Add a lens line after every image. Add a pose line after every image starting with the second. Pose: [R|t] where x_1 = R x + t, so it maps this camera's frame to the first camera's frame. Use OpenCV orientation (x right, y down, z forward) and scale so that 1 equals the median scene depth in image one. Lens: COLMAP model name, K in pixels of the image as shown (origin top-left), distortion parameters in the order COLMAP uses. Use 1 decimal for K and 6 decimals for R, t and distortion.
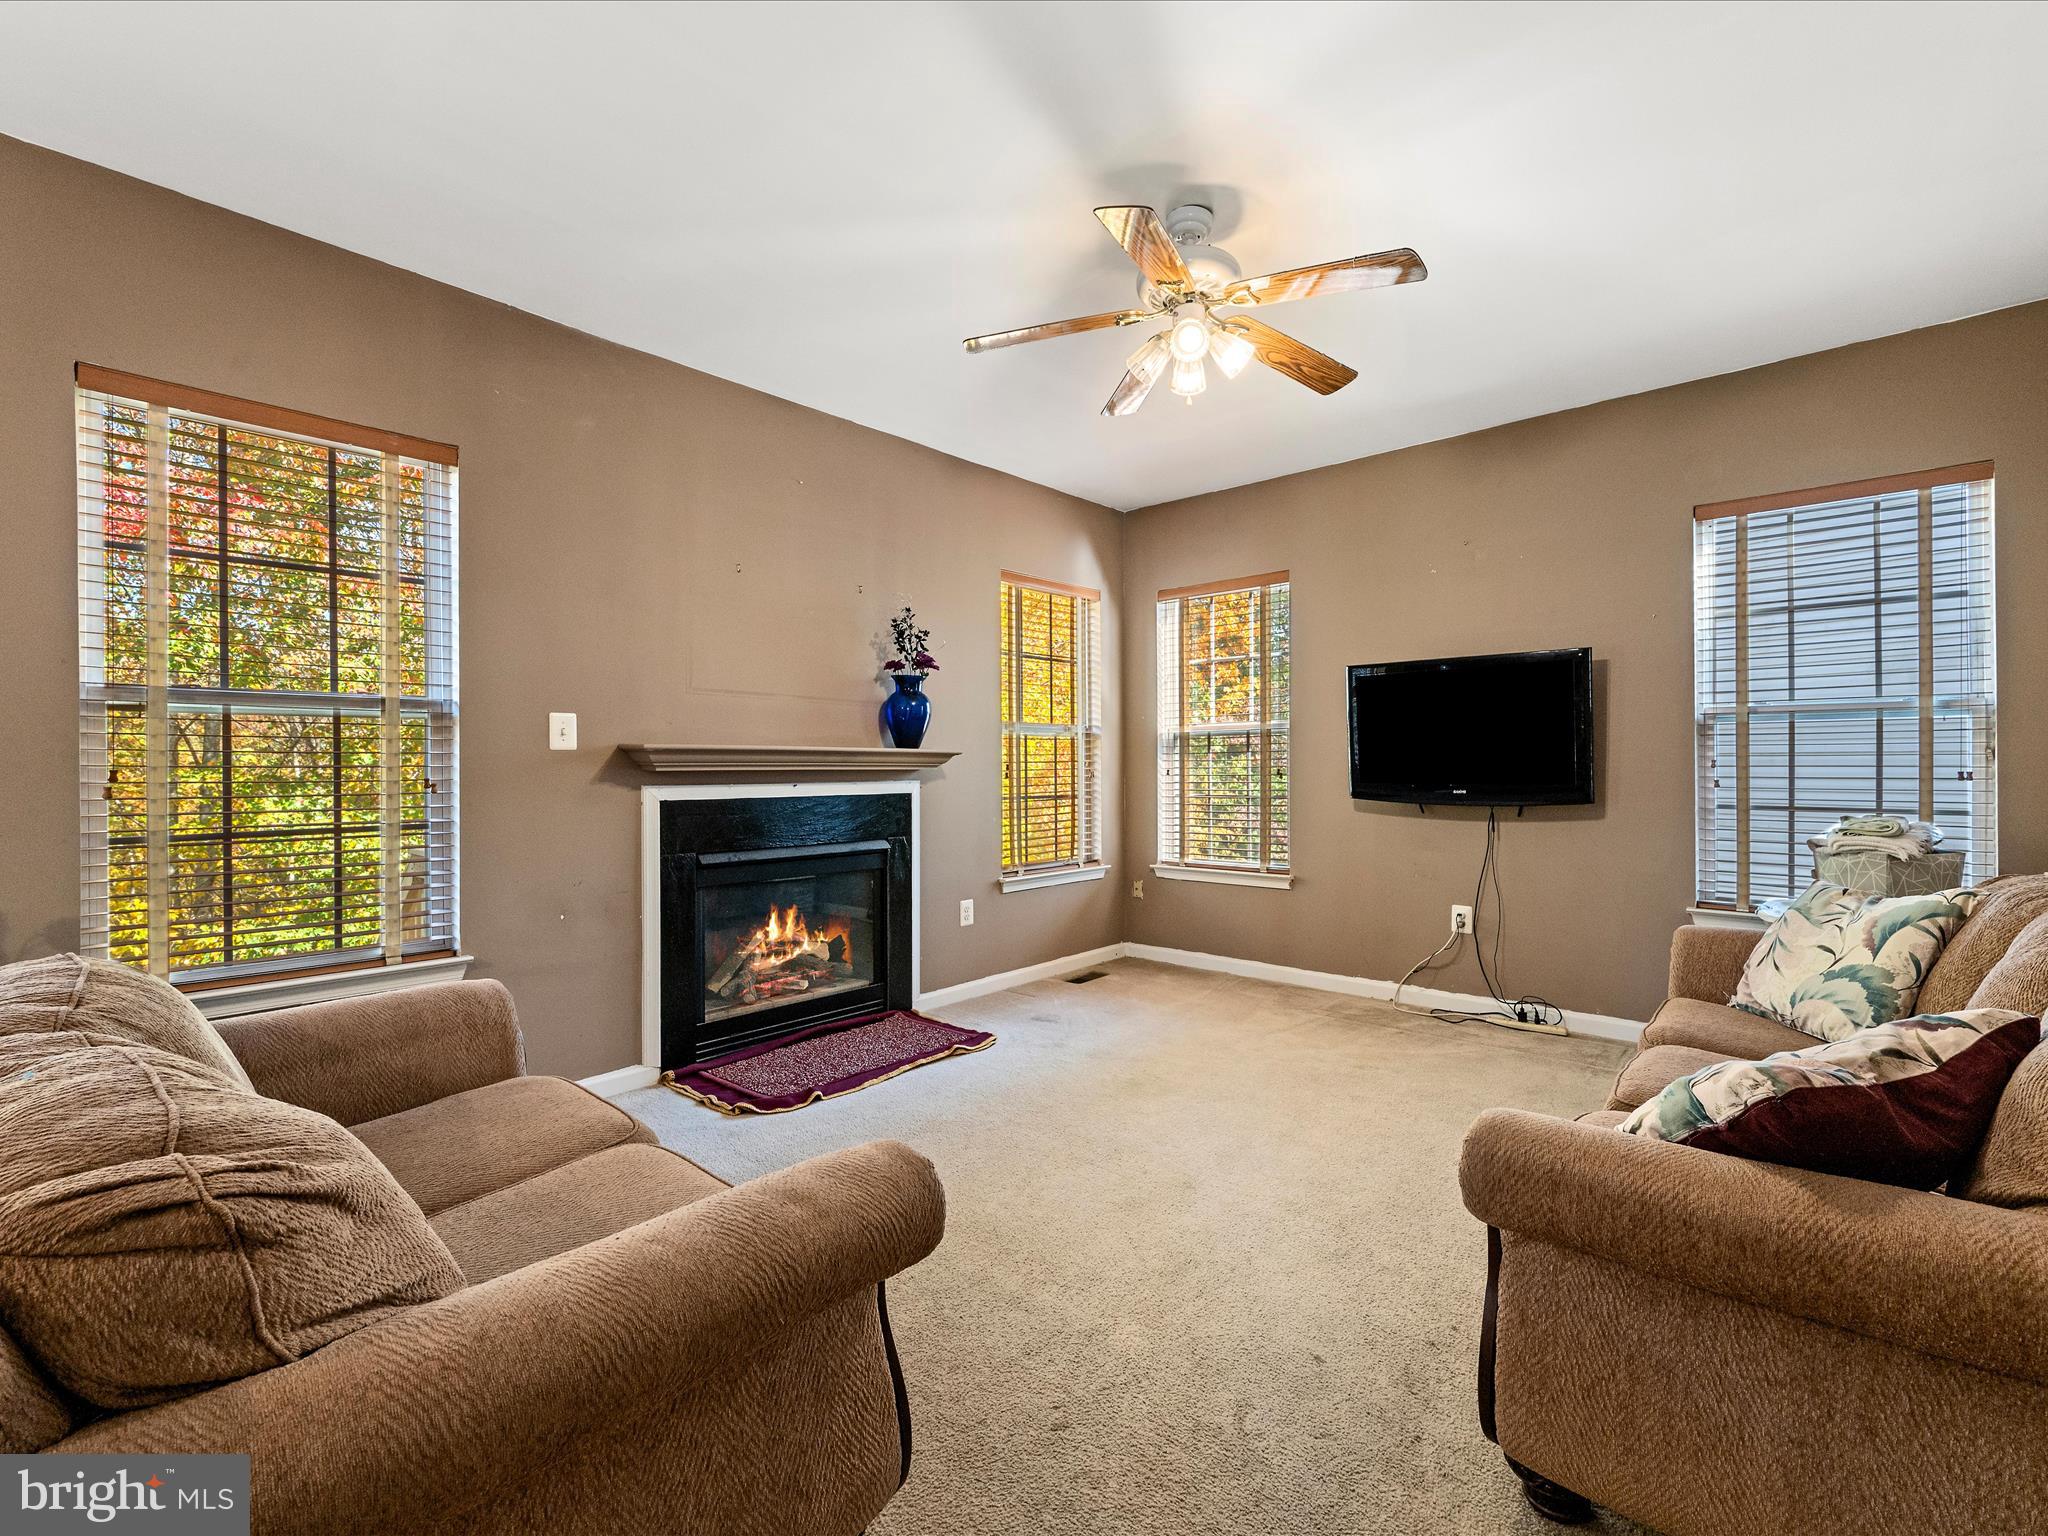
lens RADIAL K [[906.3, 0, 1024.5], [0, 906.3, 765.2], [0, 0, 1]] dist [-0.004121, 0.001034]
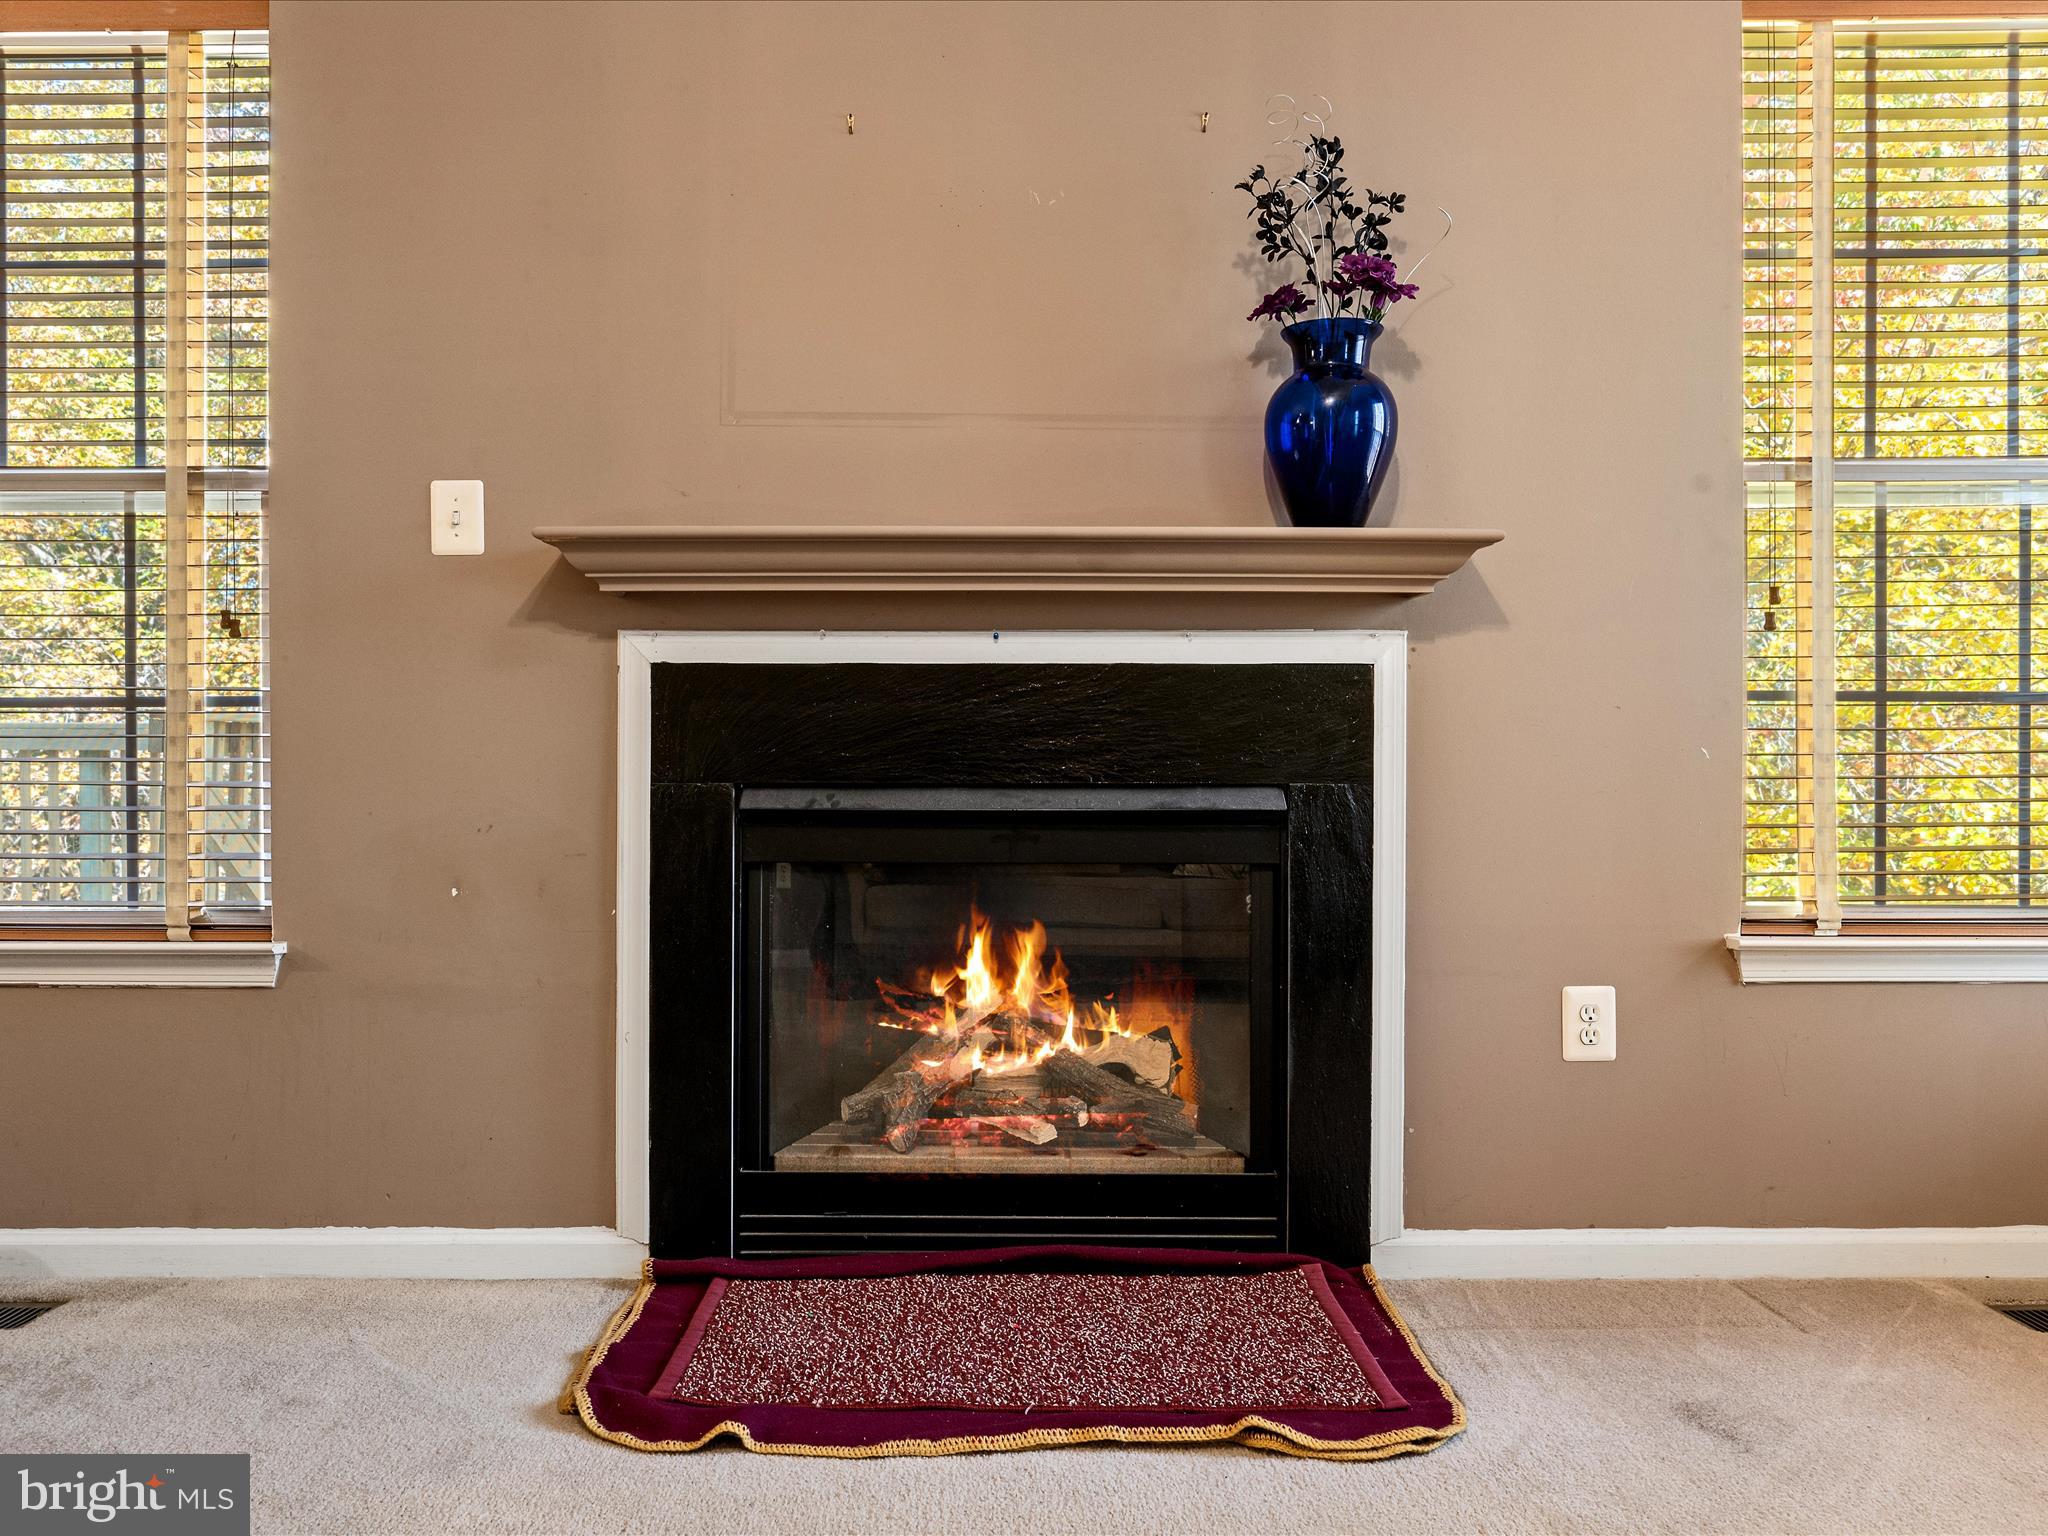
lens RADIAL K [[1423.7, 0, 1022.6], [0, 1423.7, 774.2], [0, 0, 1]] dist [0.010769, -0.005099]
pose [[0.666214, 0.011251, -0.745676, 0.220227], [-0.001180, 0.999901, 0.014033, 0.072539], [0.745760, -0.008469, 0.666161, 0.564731]]
